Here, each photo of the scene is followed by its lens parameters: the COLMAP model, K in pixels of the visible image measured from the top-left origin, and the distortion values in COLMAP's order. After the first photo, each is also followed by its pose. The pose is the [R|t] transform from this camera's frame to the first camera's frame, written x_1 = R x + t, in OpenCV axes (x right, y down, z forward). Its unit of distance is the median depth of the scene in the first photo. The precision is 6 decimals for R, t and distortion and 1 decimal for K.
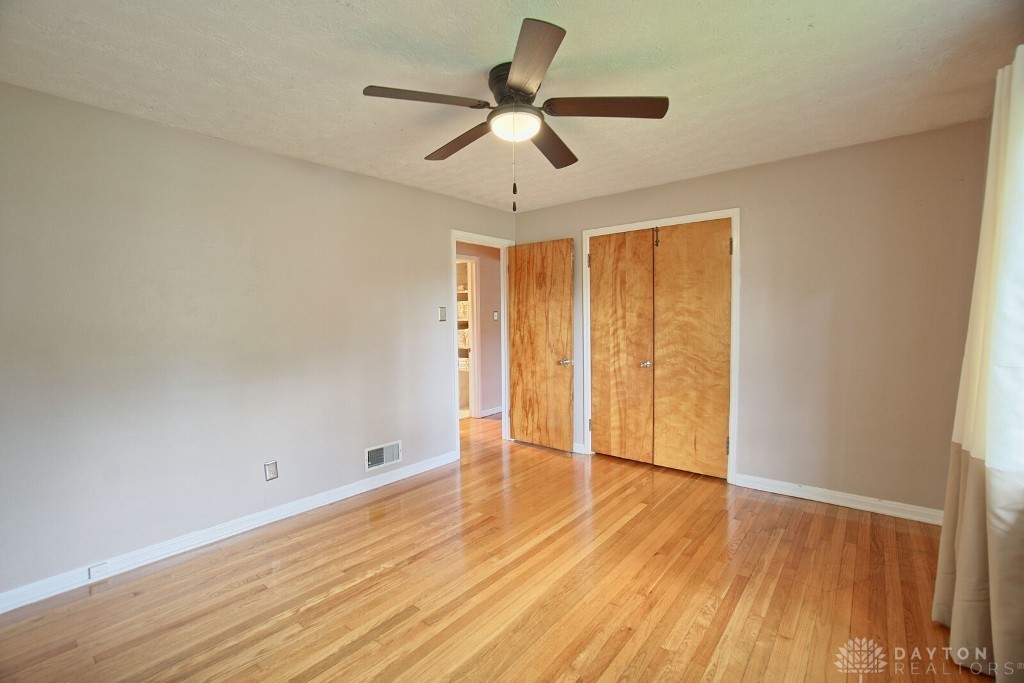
lens RADIAL K [[448.9, 0, 505.2], [0, 448.9, 336.4], [0, 0, 1]] dist [-0.059863, 0.022490]
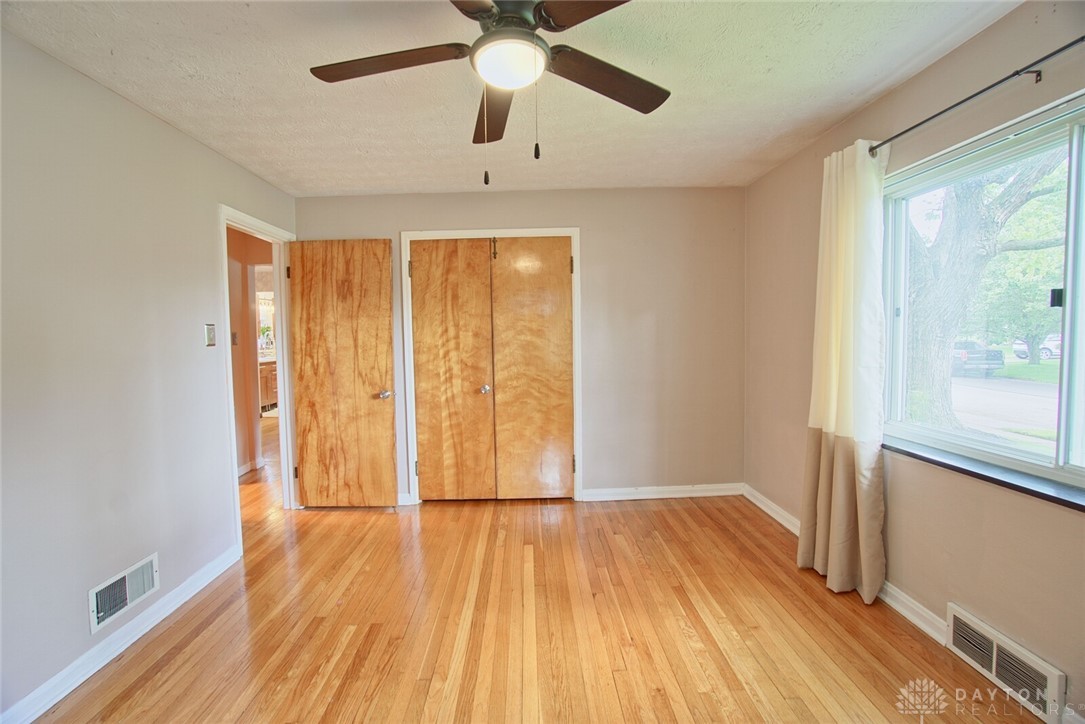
lens RADIAL K [[475.6, 0, 535.3], [0, 475.6, 356.6], [0, 0, 1]] dist [-0.059863, 0.022490]
pose [[0.755608, -0.034688, 0.654105, -0.229915], [0.039720, 0.999186, 0.007104, -0.006179], [-0.653819, 0.020613, 0.756370, 0.213187]]
